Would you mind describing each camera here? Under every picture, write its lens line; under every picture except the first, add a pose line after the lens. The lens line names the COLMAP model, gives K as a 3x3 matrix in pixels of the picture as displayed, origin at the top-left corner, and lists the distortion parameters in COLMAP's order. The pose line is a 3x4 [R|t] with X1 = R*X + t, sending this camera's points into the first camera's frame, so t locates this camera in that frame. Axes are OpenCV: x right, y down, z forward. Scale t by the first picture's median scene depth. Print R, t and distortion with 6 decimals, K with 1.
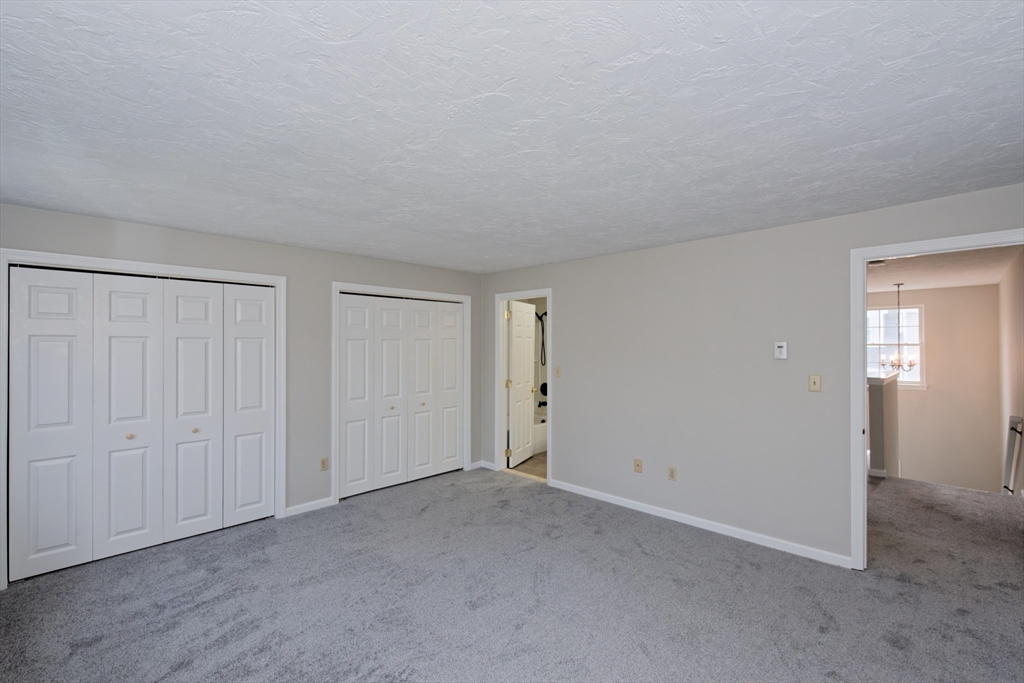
lens RADIAL K [[445.8, 0, 505.2], [0, 445.8, 346.1], [0, 0, 1]] dist [-0.003278, -0.000315]
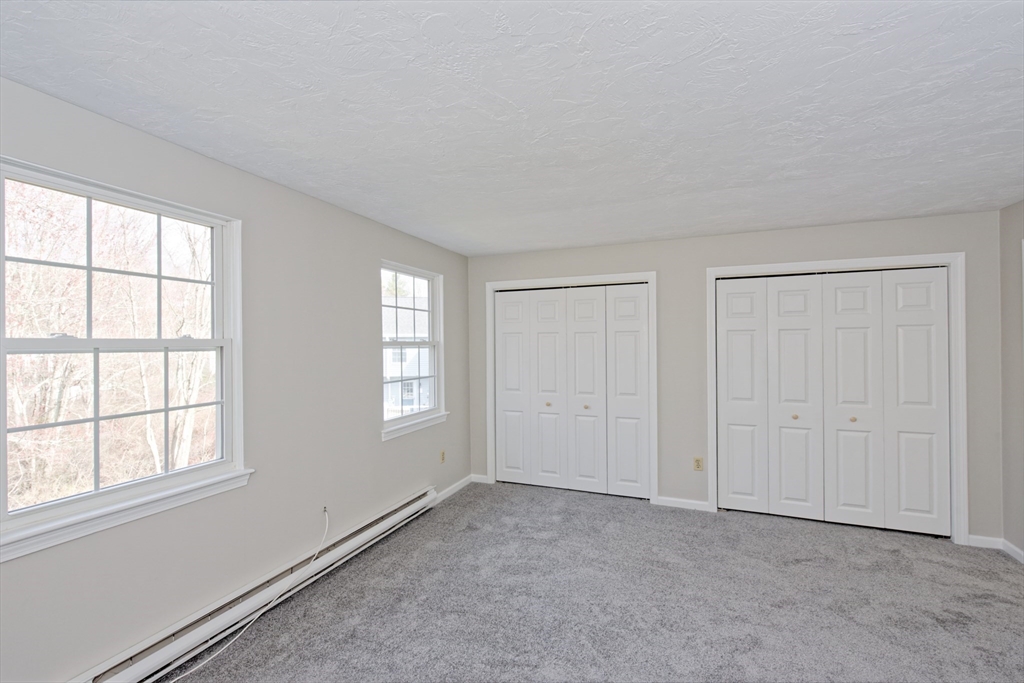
lens RADIAL K [[431.0, 0, 513.7], [0, 431.0, 344.5], [0, 0, 1]] dist [0.000060, -0.000250]
pose [[0.390780, 0.005758, -0.920466, 0.291898], [0.006563, 0.999938, 0.009042, 0.001949], [0.920461, -0.009575, 0.390718, 0.303934]]
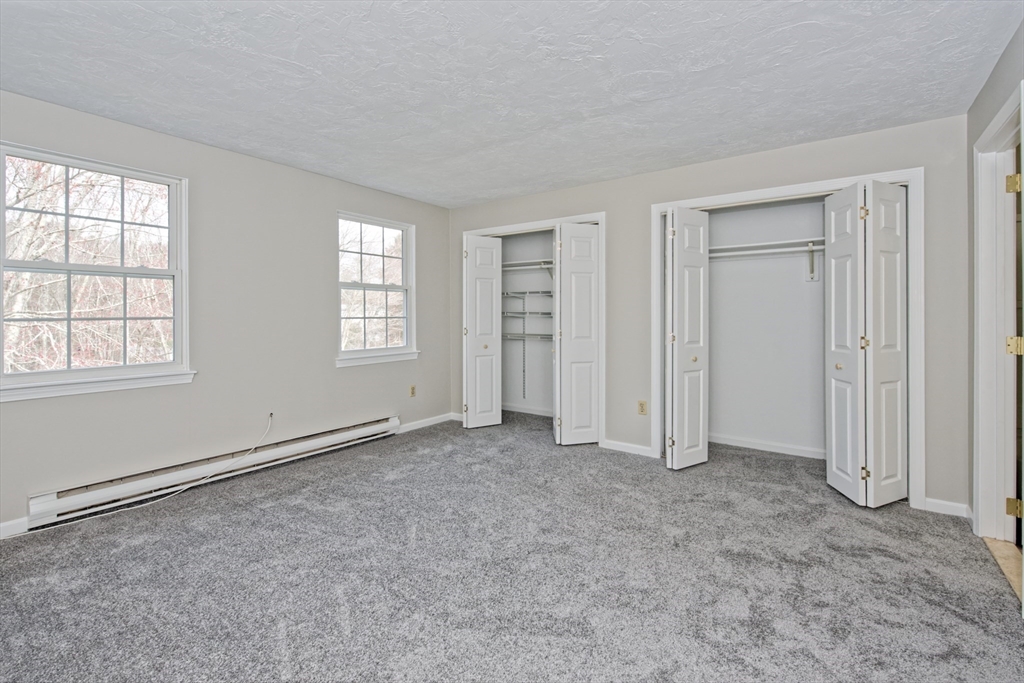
lens RADIAL K [[445.1, 0, 514.7], [0, 445.1, 317.6], [0, 0, 1]] dist [0.000499, -0.000208]
pose [[0.159817, 0.016240, -0.987013, 0.474047], [0.002316, 0.999856, 0.016826, 0.067236], [0.987144, -0.004975, 0.159756, 0.628961]]
